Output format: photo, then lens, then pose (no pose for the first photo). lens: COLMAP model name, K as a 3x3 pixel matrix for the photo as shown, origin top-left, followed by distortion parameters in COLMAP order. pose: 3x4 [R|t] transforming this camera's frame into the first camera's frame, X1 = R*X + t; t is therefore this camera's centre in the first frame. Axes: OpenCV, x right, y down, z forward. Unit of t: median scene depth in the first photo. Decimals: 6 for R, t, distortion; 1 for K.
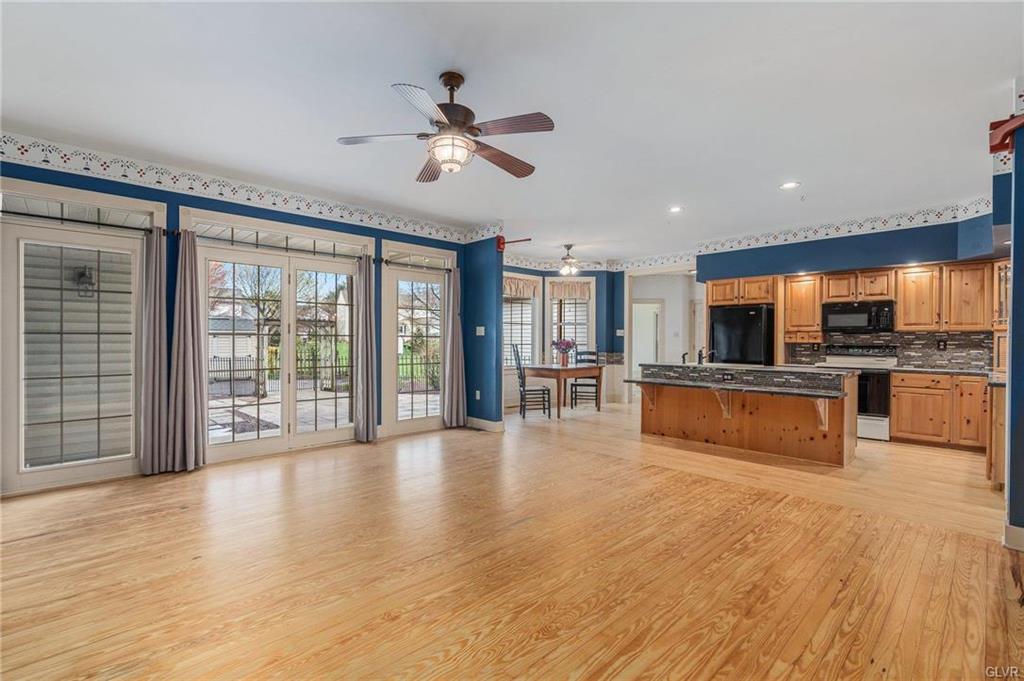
lens RADIAL K [[464.4, 0, 512.0], [0, 464.4, 340.5], [0, 0, 1]] dist [-0.001757, 0.000512]
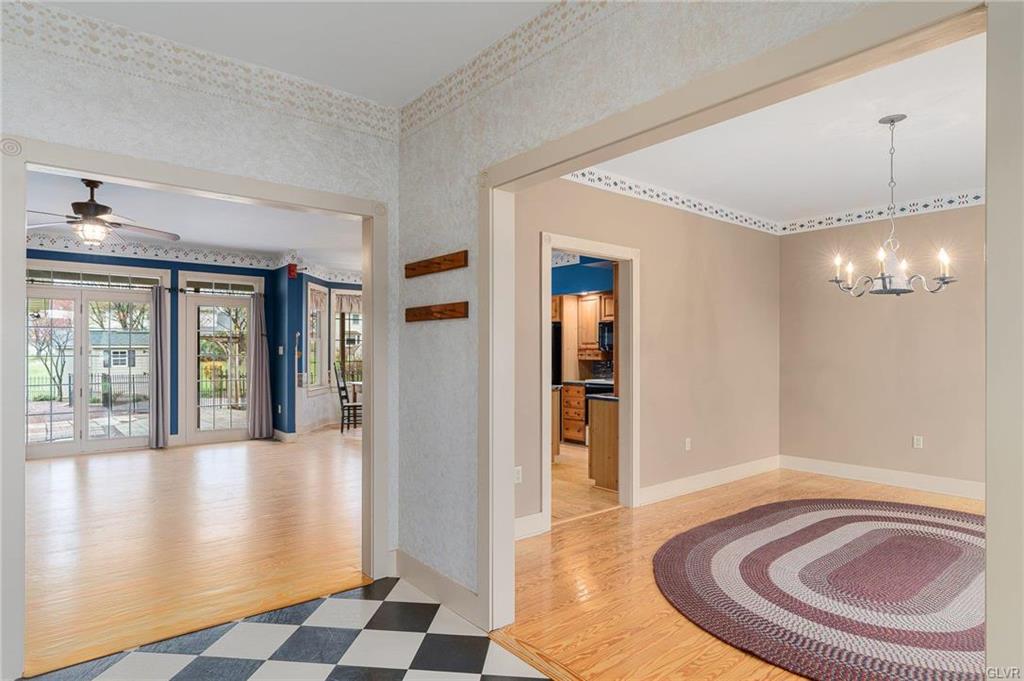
lens RADIAL K [[567.7, 0, 513.3], [0, 567.7, 348.6], [0, 0, 1]] dist [-0.003249, -0.000299]
pose [[0.996768, -0.004349, -0.080211, 0.605267], [0.003745, 0.999964, -0.007671, -0.012551], [0.080241, 0.007346, 0.996748, -0.294988]]
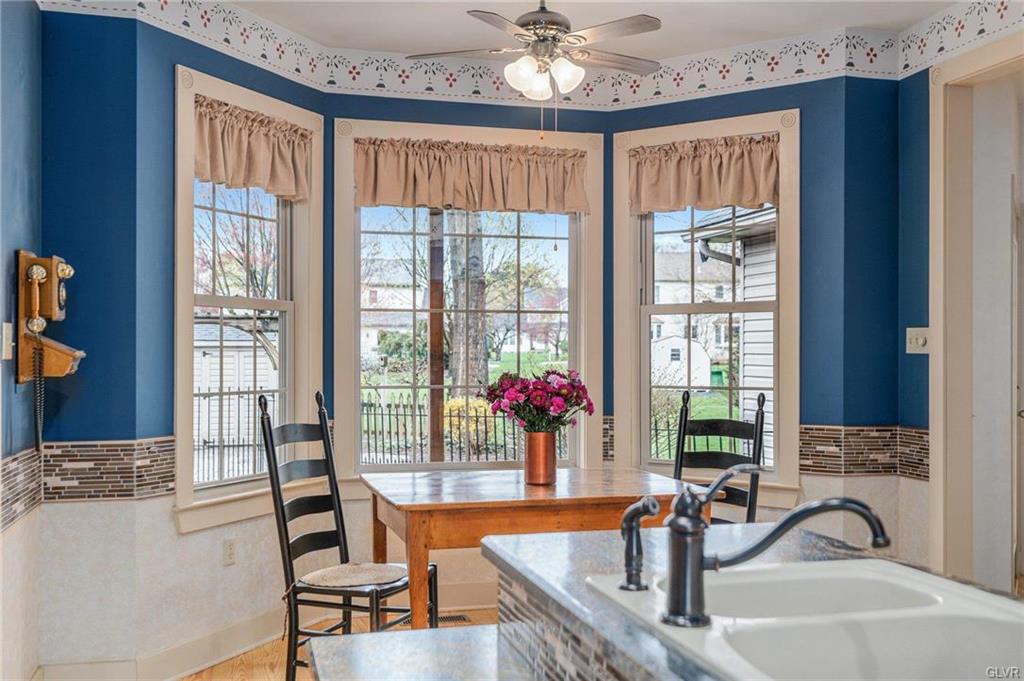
lens RADIAL K [[1009.7, 0, 514.1], [0, 1009.7, 353.9], [0, 0, 1]] dist [0.013435, 0.003766]
pose [[0.873827, -0.003614, -0.486223, 0.451947], [0.001847, 0.999990, -0.004114, -0.012442], [0.486233, 0.002696, 0.873825, 0.697622]]
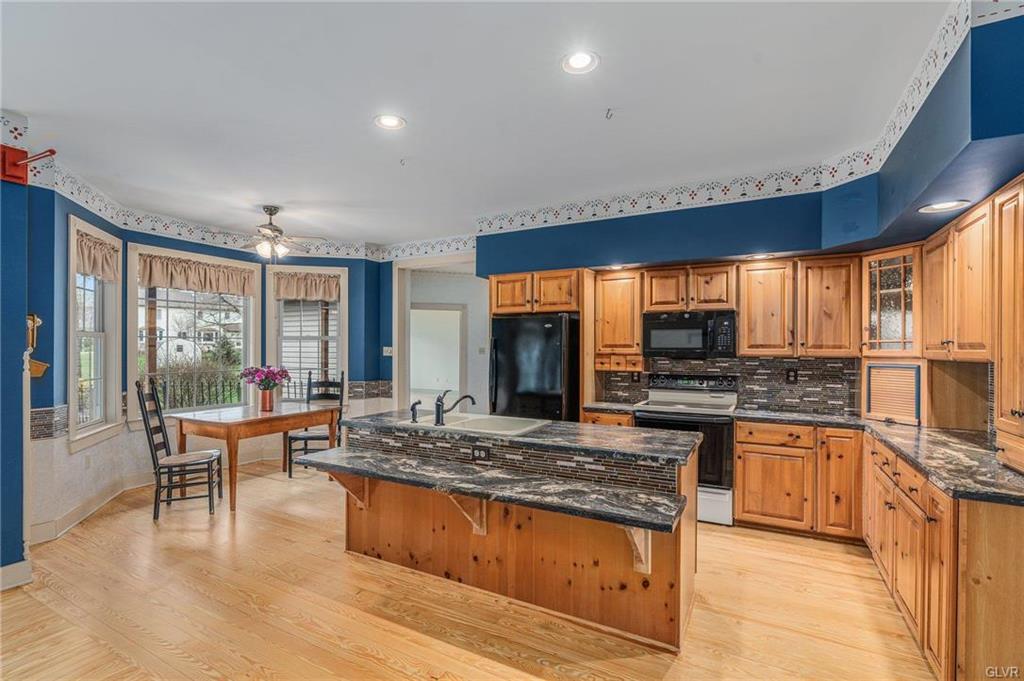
lens RADIAL K [[465.5, 0, 508.8], [0, 465.5, 347.1], [0, 0, 1]] dist [-0.010890, 0.000255]
pose [[0.954783, -0.002608, 0.297293, 0.298582], [0.003173, 0.999994, -0.001416, -0.032013], [-0.297288, 0.002295, 0.954785, 0.438907]]
